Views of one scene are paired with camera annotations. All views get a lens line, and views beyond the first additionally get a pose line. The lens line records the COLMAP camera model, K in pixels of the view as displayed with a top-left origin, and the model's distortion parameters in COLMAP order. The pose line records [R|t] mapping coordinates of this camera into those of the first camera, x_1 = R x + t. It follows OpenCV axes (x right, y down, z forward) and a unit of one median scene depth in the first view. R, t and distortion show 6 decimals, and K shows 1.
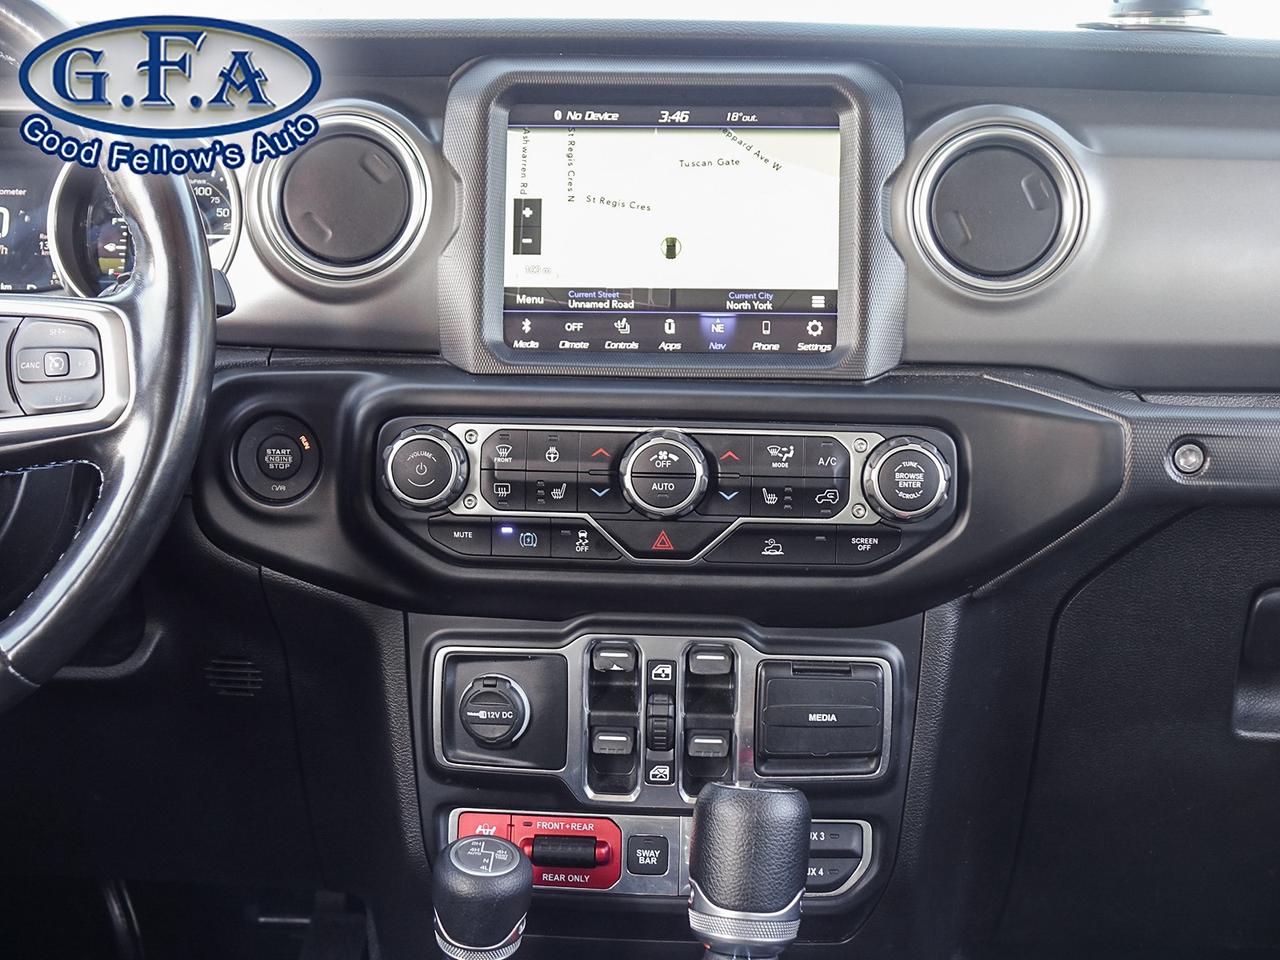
lens RADIAL K [[1772.6, 0, 640.0], [0, 1772.6, 480.0], [0, 0, 1]] dist [-0.013602, -0.042729]
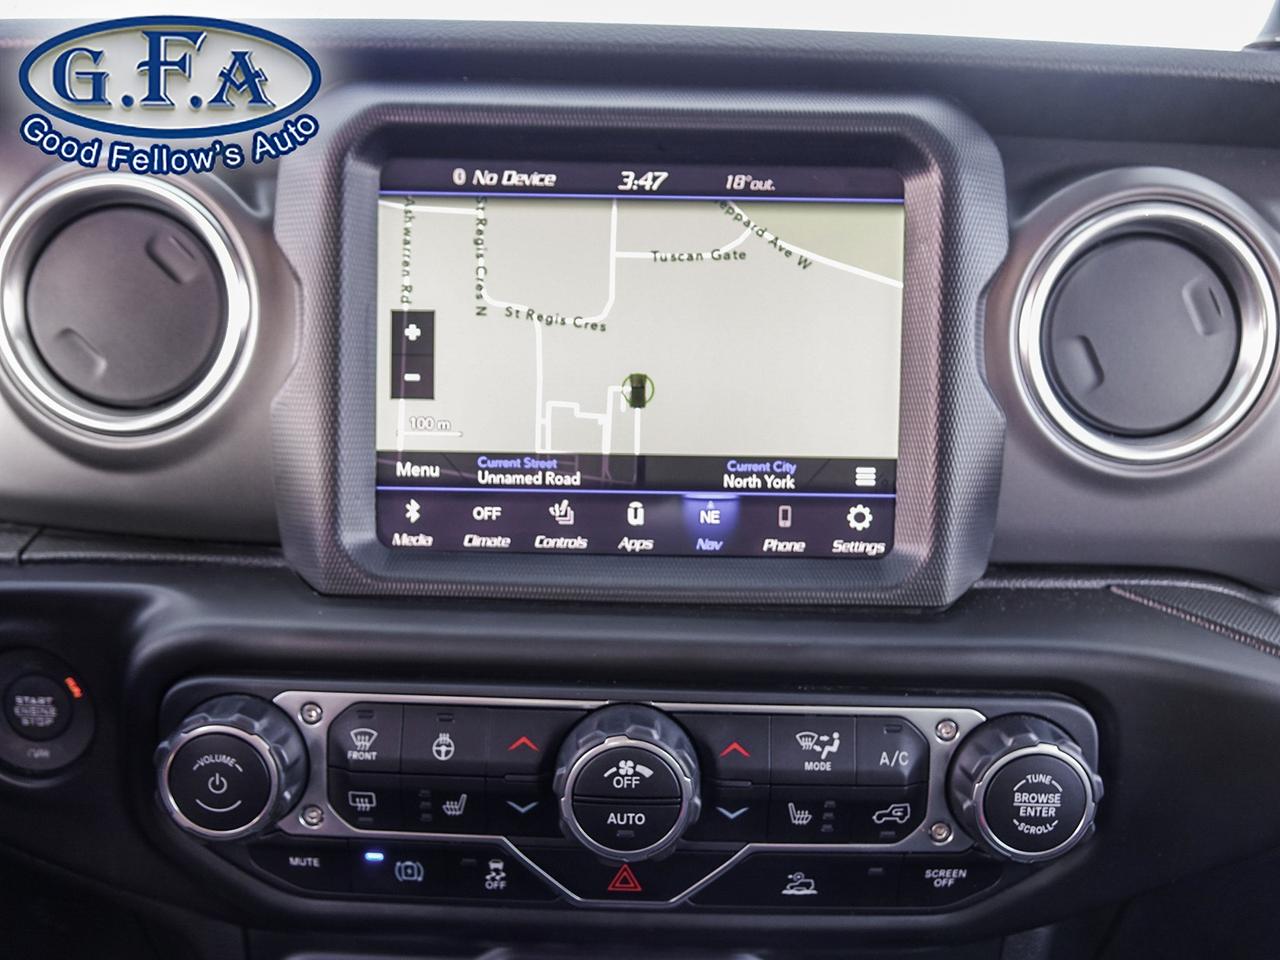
lens RADIAL K [[983.9, 0, 640.0], [0, 983.9, 480.0], [0, 0, 1]] dist [-0.002631, -0.000680]
pose [[0.999330, 0.000300, 0.036592, 0.005295], [-0.003464, 0.996250, 0.086446, -0.130028], [-0.036429, -0.086515, 0.995584, 0.645950]]
